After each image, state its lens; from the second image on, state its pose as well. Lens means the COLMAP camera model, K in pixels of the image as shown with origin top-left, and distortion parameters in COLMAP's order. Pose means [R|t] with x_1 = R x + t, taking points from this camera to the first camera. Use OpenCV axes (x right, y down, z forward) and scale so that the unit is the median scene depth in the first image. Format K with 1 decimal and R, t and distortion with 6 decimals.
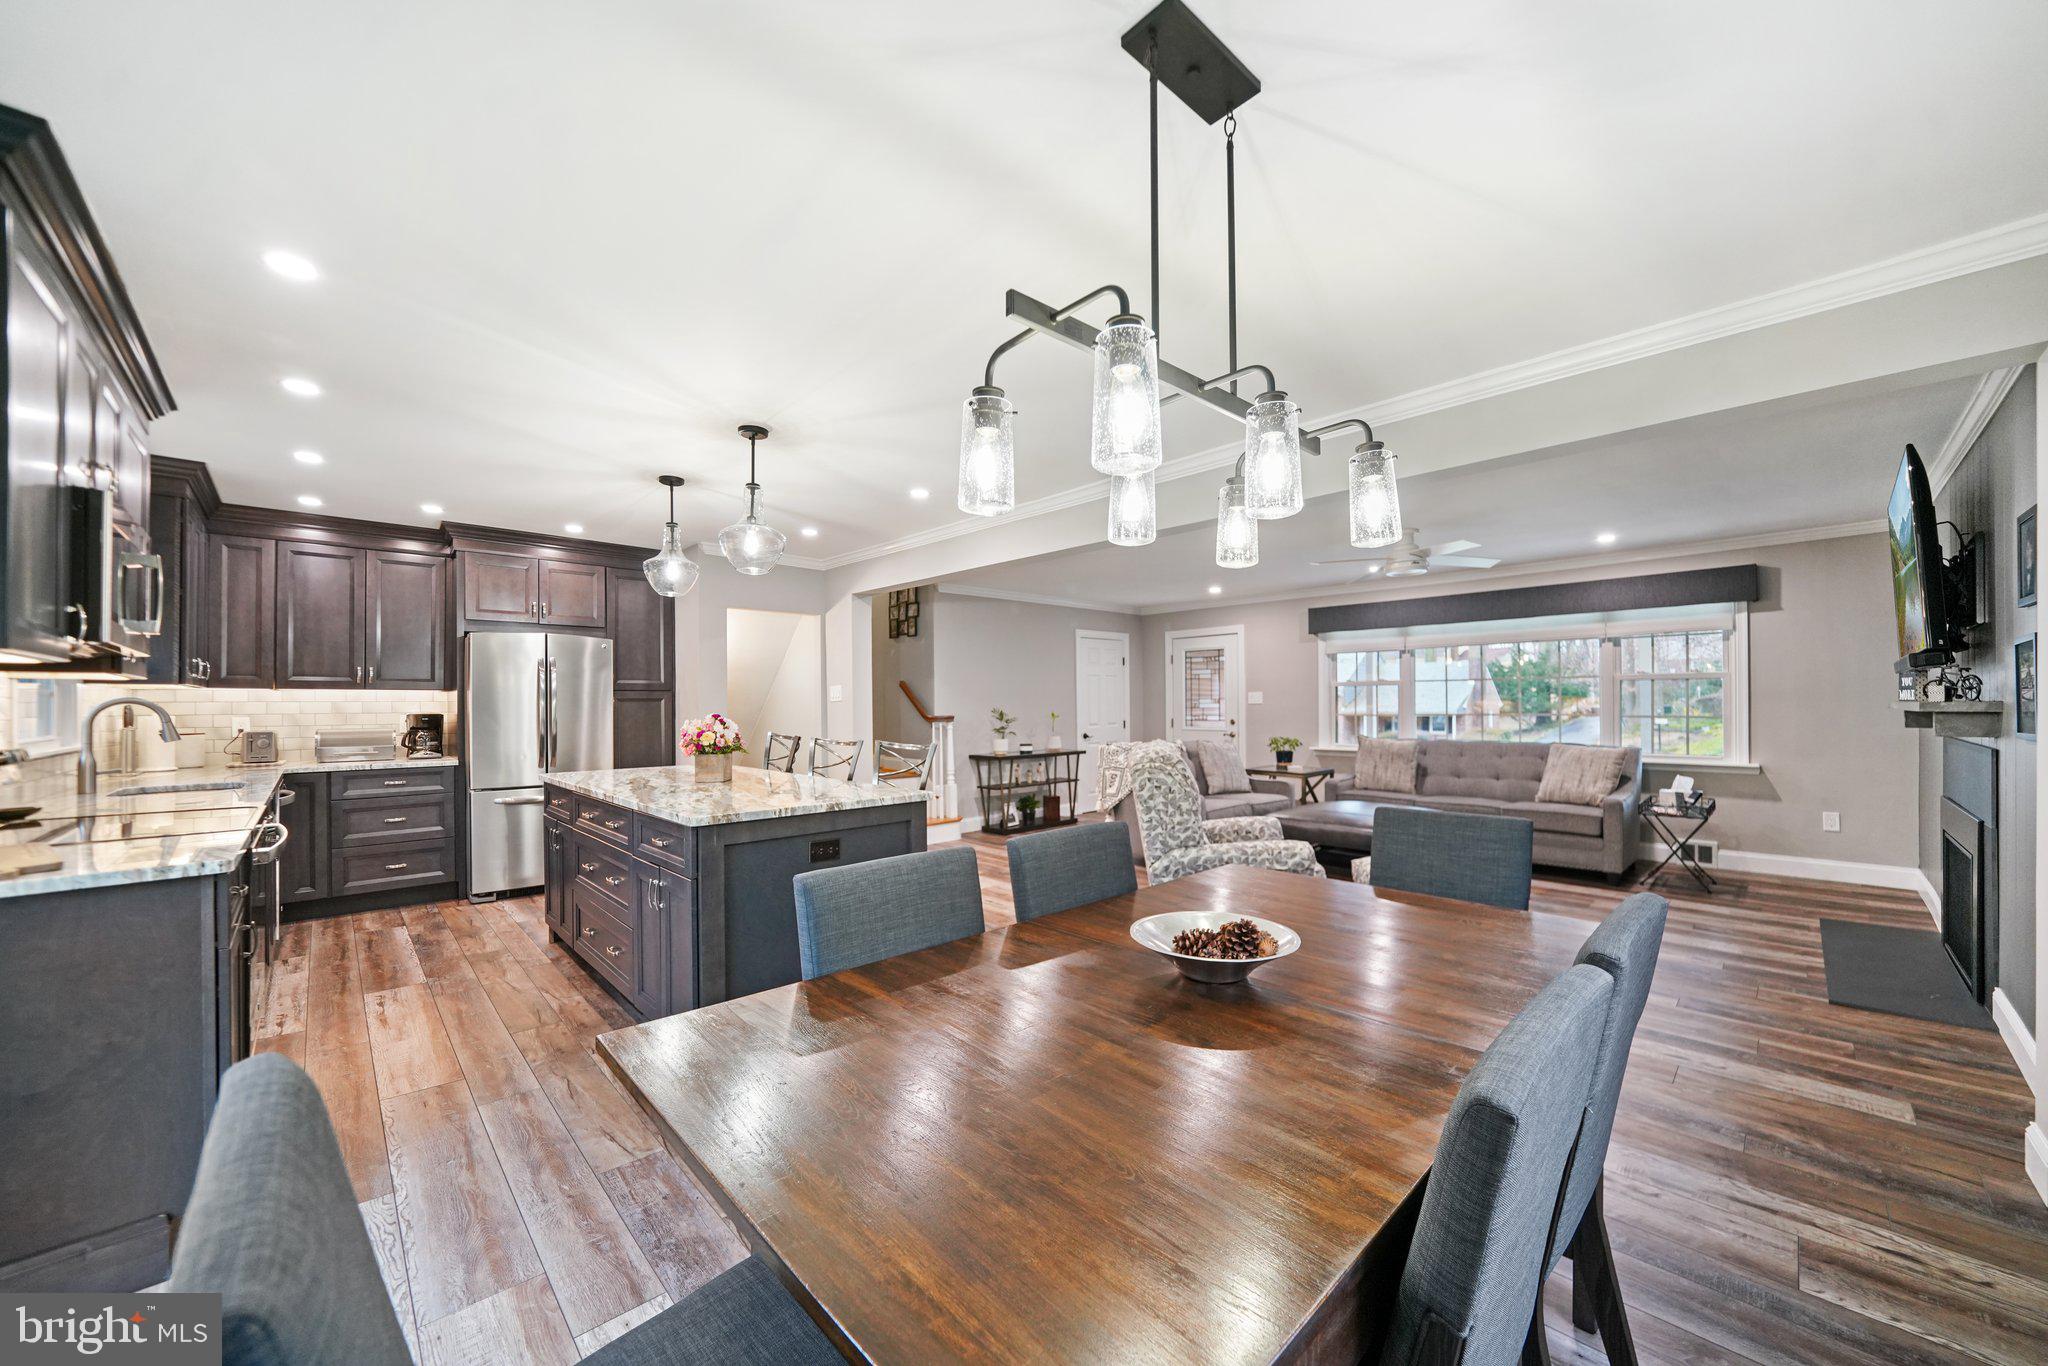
lens RADIAL K [[746.5, 0, 1034.3], [0, 746.5, 699.5], [0, 0, 1]] dist [-0.007981, 0.000144]
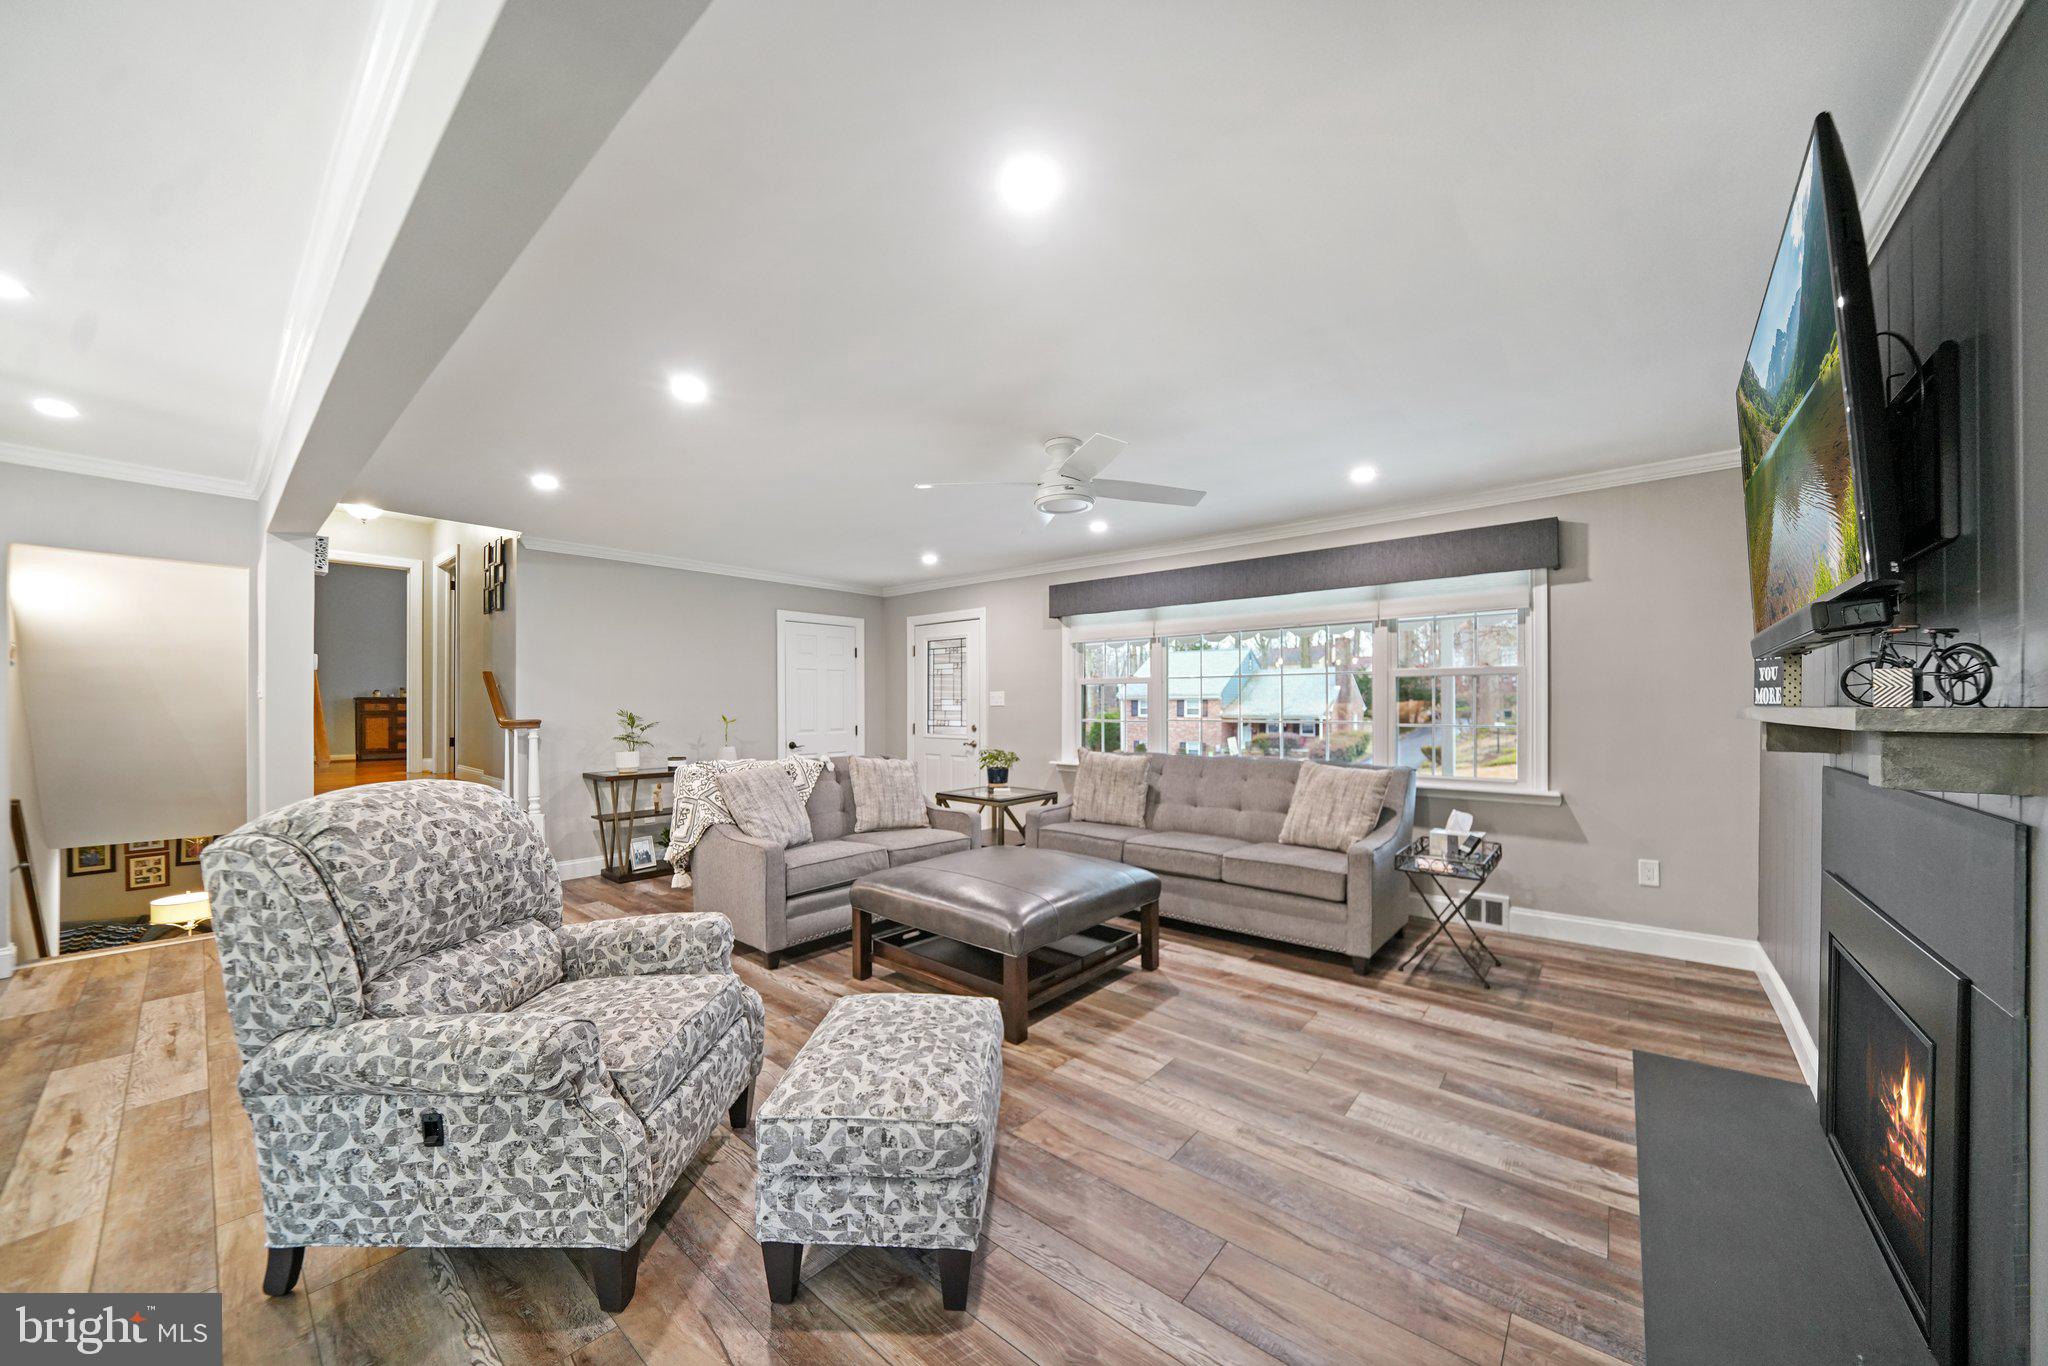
lens RADIAL K [[706.7, 0, 1027.2], [0, 706.7, 701.5], [0, 0, 1]] dist [-0.018580, 0.000461]
pose [[0.995060, 0.006195, 0.099078, 0.374377], [-0.006204, 0.999981, -0.000217, 0.001596], [-0.099078, -0.000398, 0.995080, 0.354873]]
